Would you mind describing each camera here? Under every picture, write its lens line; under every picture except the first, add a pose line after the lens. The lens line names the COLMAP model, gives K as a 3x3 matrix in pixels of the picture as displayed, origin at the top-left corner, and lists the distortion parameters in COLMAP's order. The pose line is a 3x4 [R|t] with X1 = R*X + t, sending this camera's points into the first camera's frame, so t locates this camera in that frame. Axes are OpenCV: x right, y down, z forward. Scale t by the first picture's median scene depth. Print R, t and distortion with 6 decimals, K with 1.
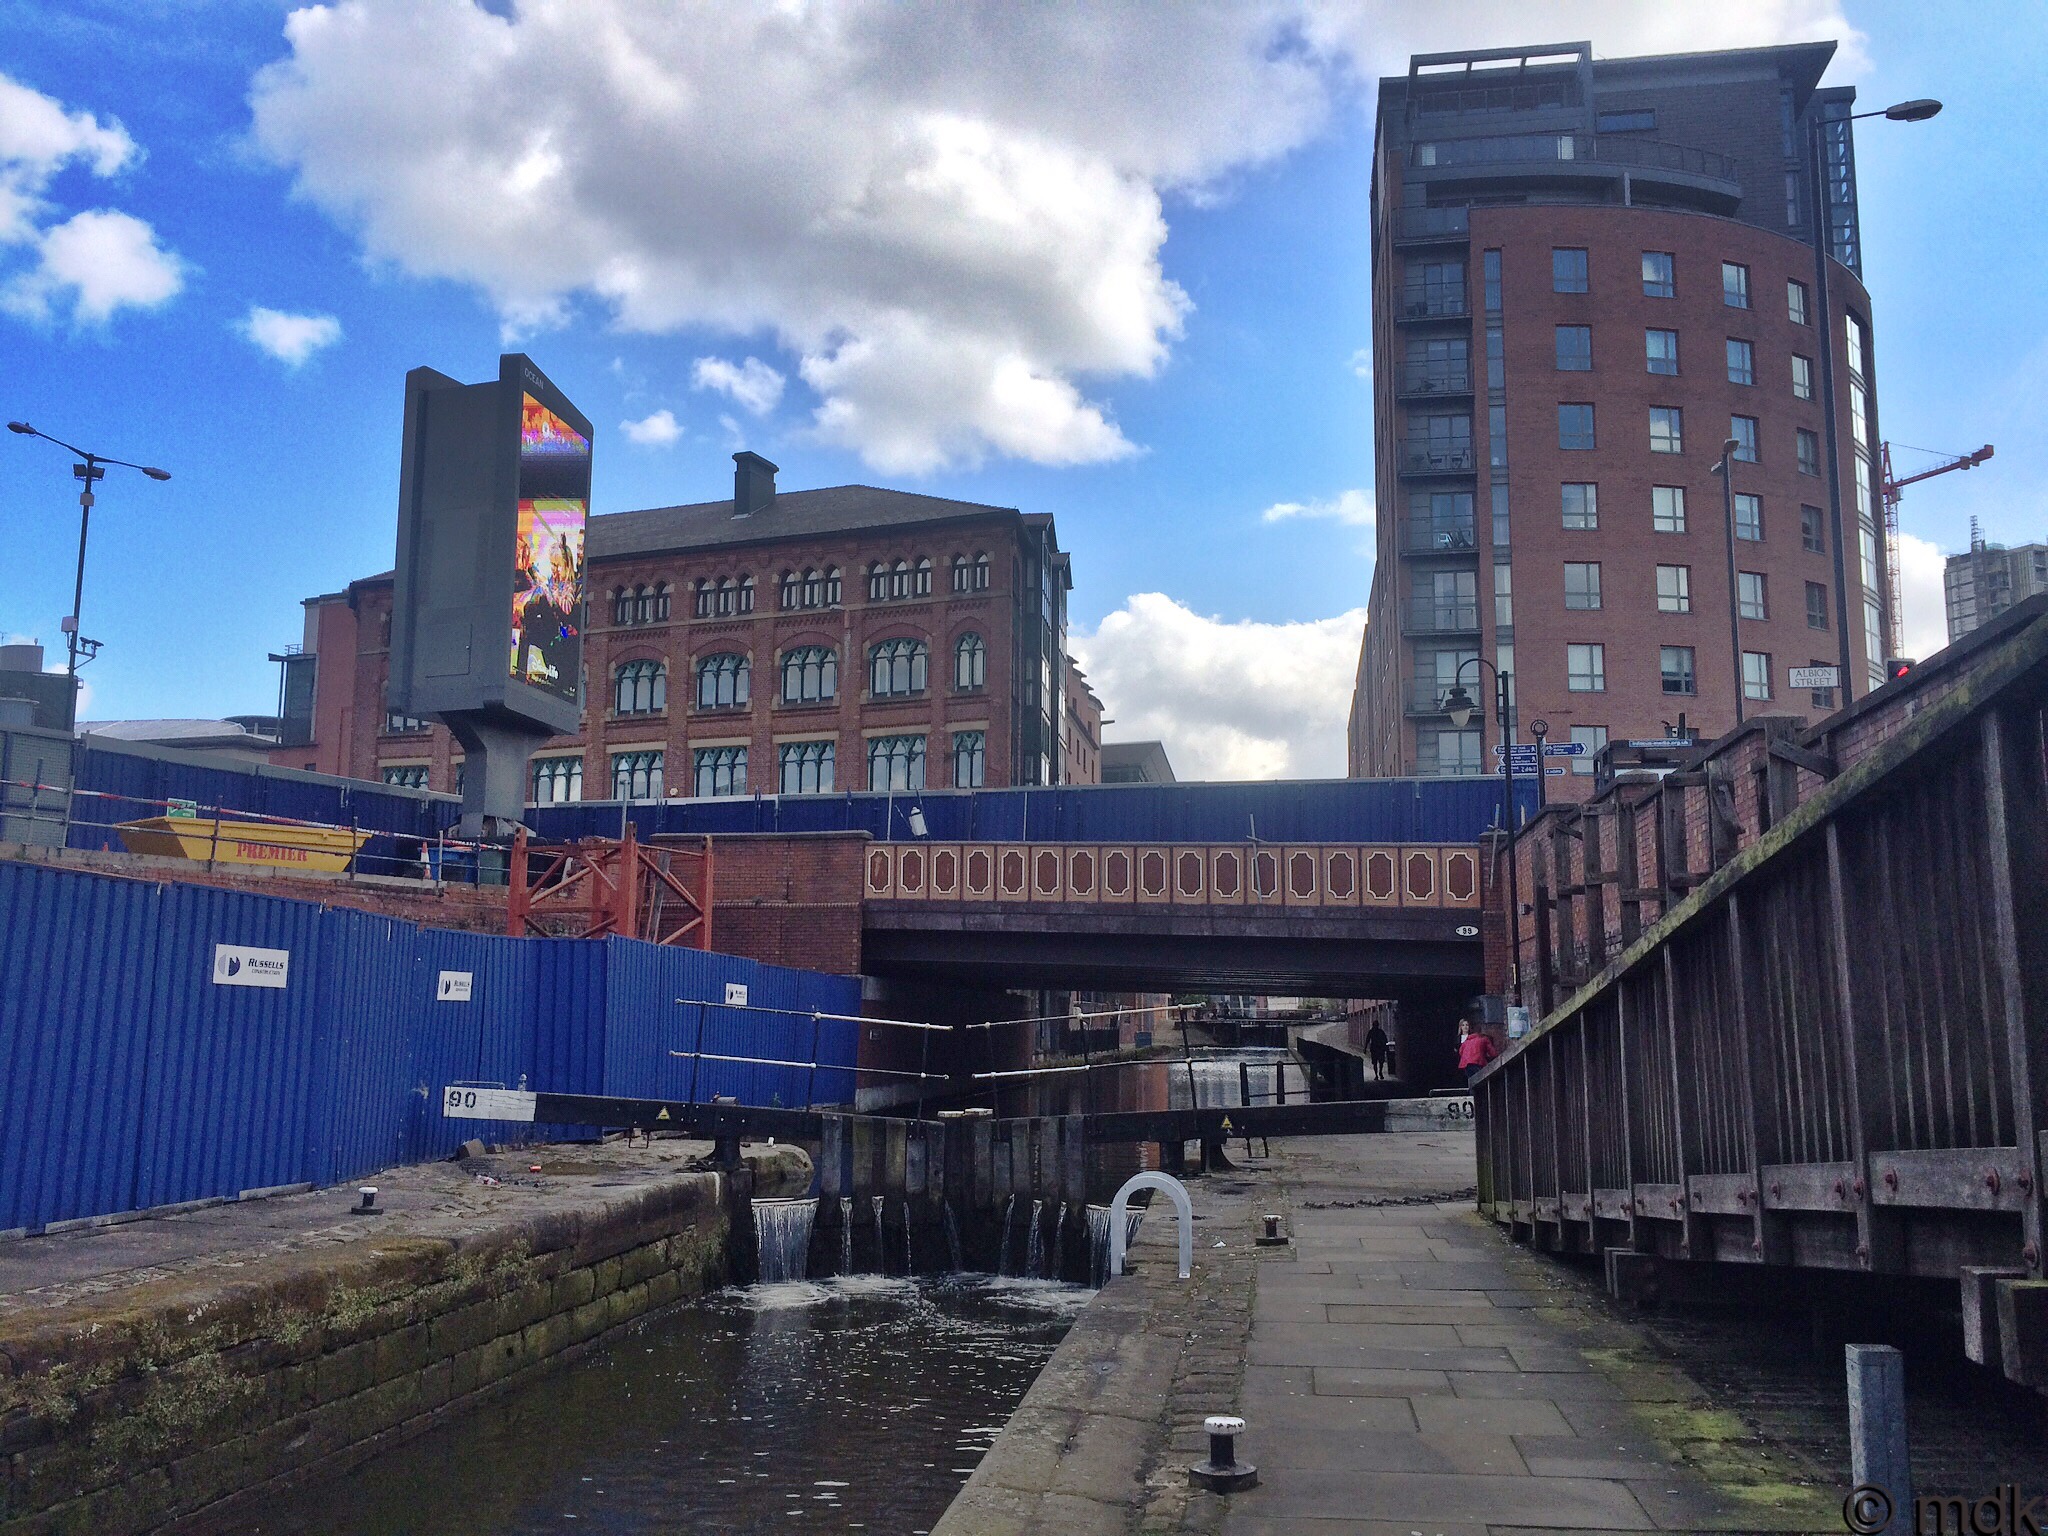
lens RADIAL K [[1761.7, 0, 1023.3], [0, 1761.7, 769.6], [0, 0, 1]] dist [0.057943, -0.014024]
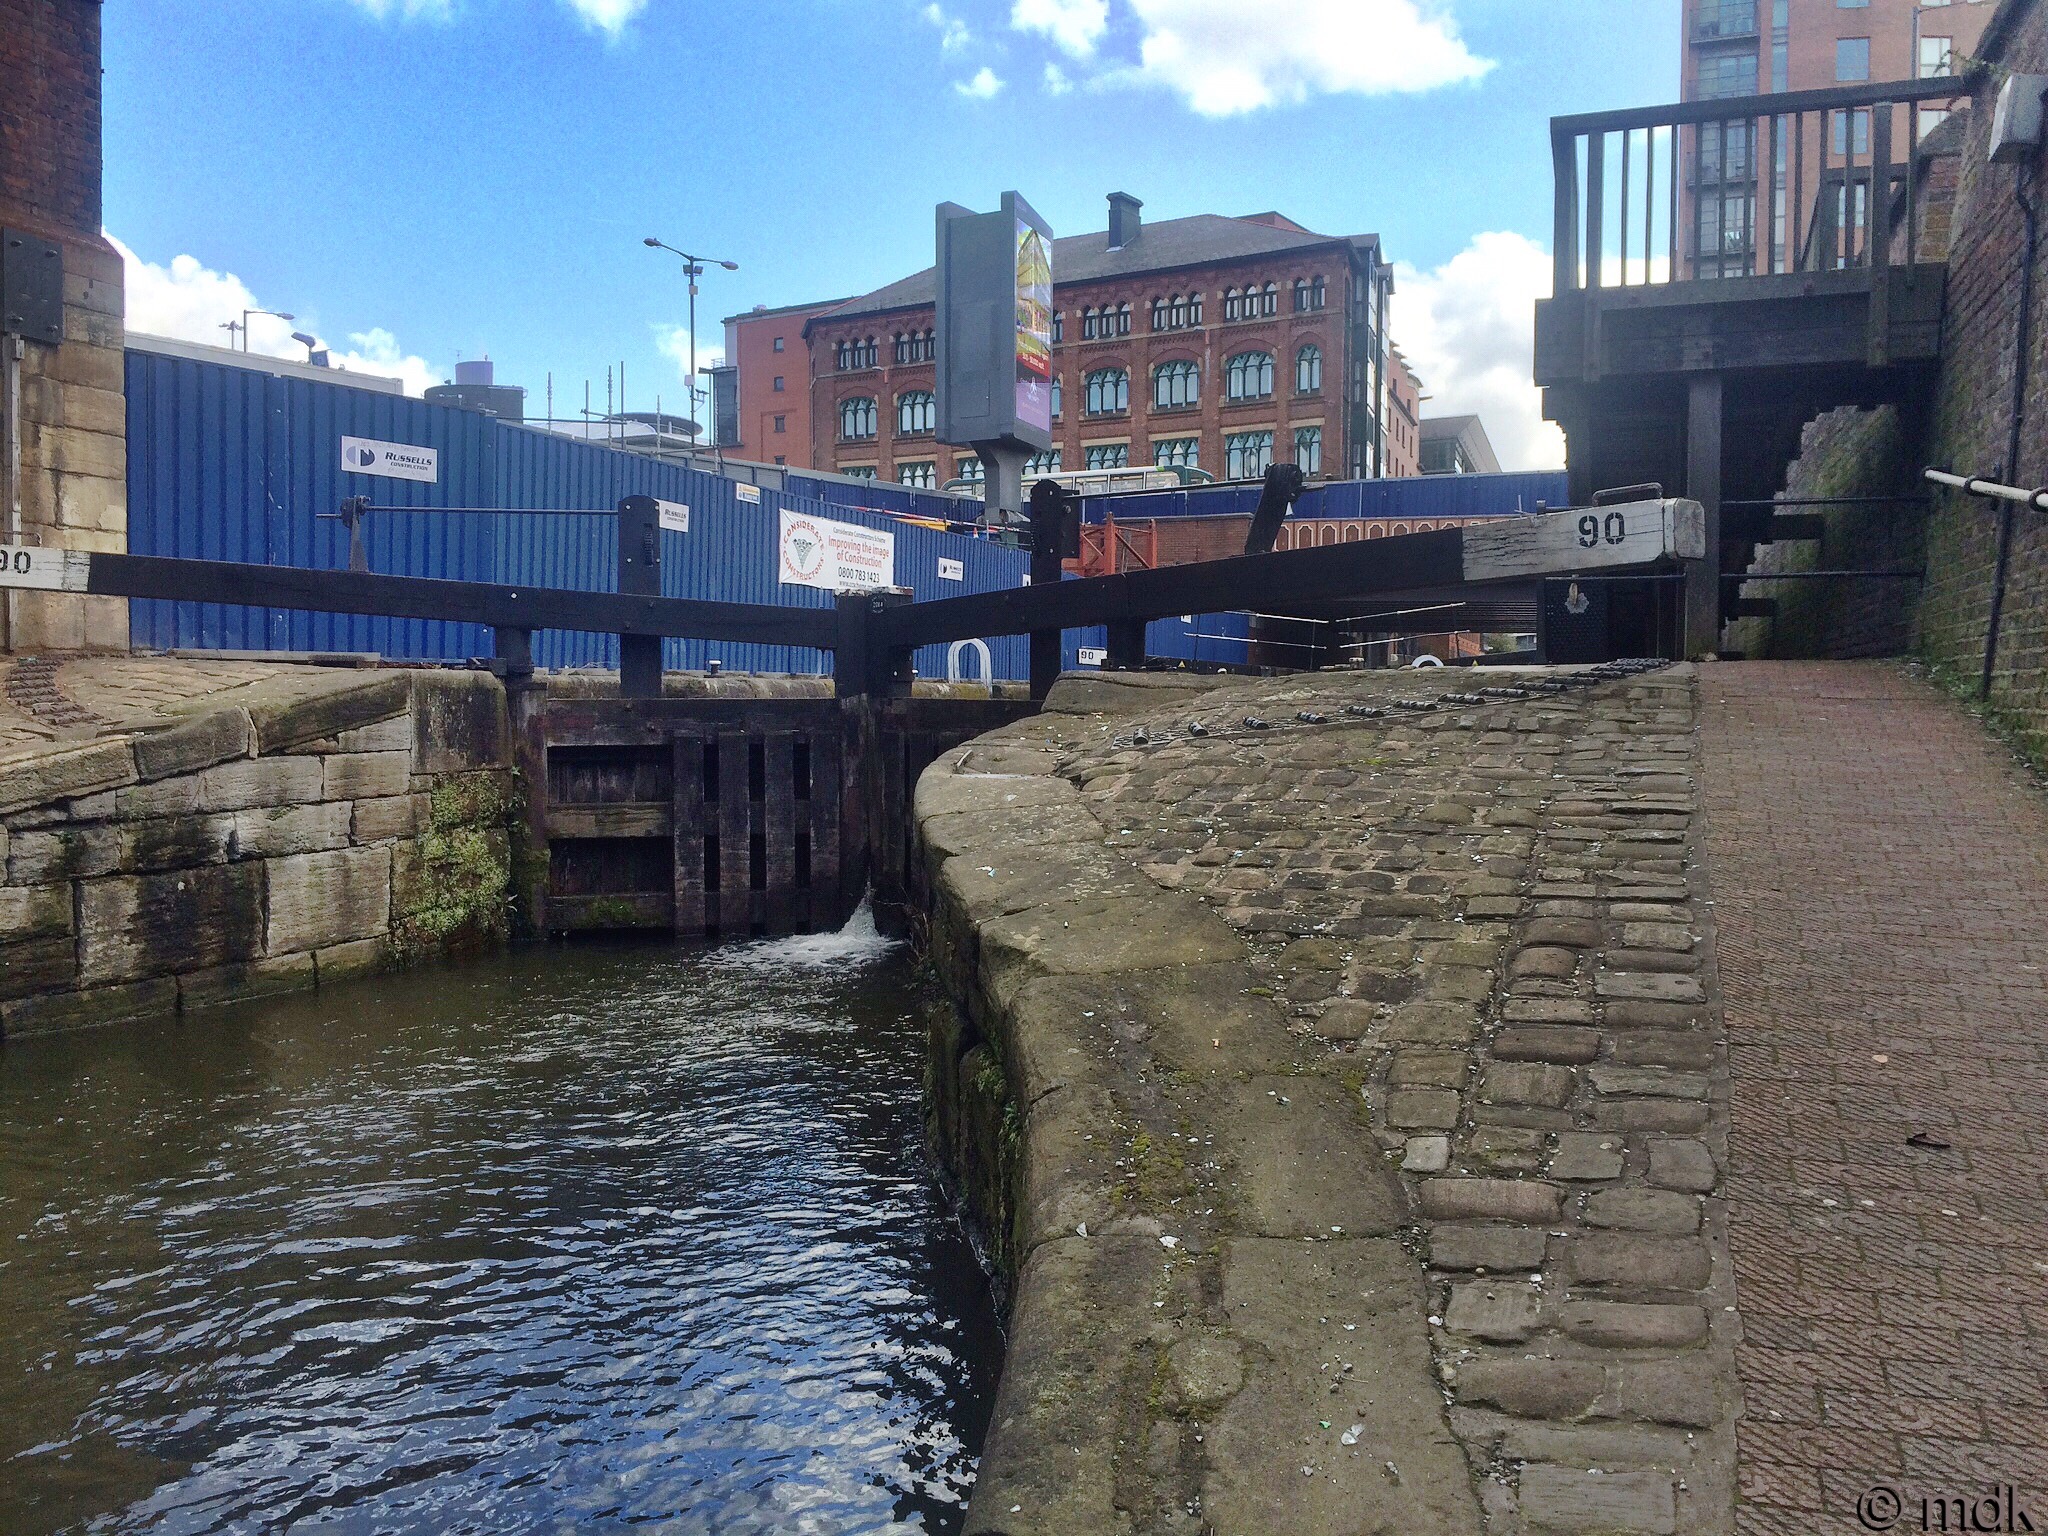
lens RADIAL K [[1761.7, 0, 1025.6], [0, 1761.7, 773.2], [0, 0, 1]] dist [0.057943, -0.014024]
pose [[0.984785, 0.001154, -0.173771, -0.009491], [0.031013, 0.982758, 0.182278, -0.014519], [0.170985, -0.184893, 0.967770, -0.274730]]
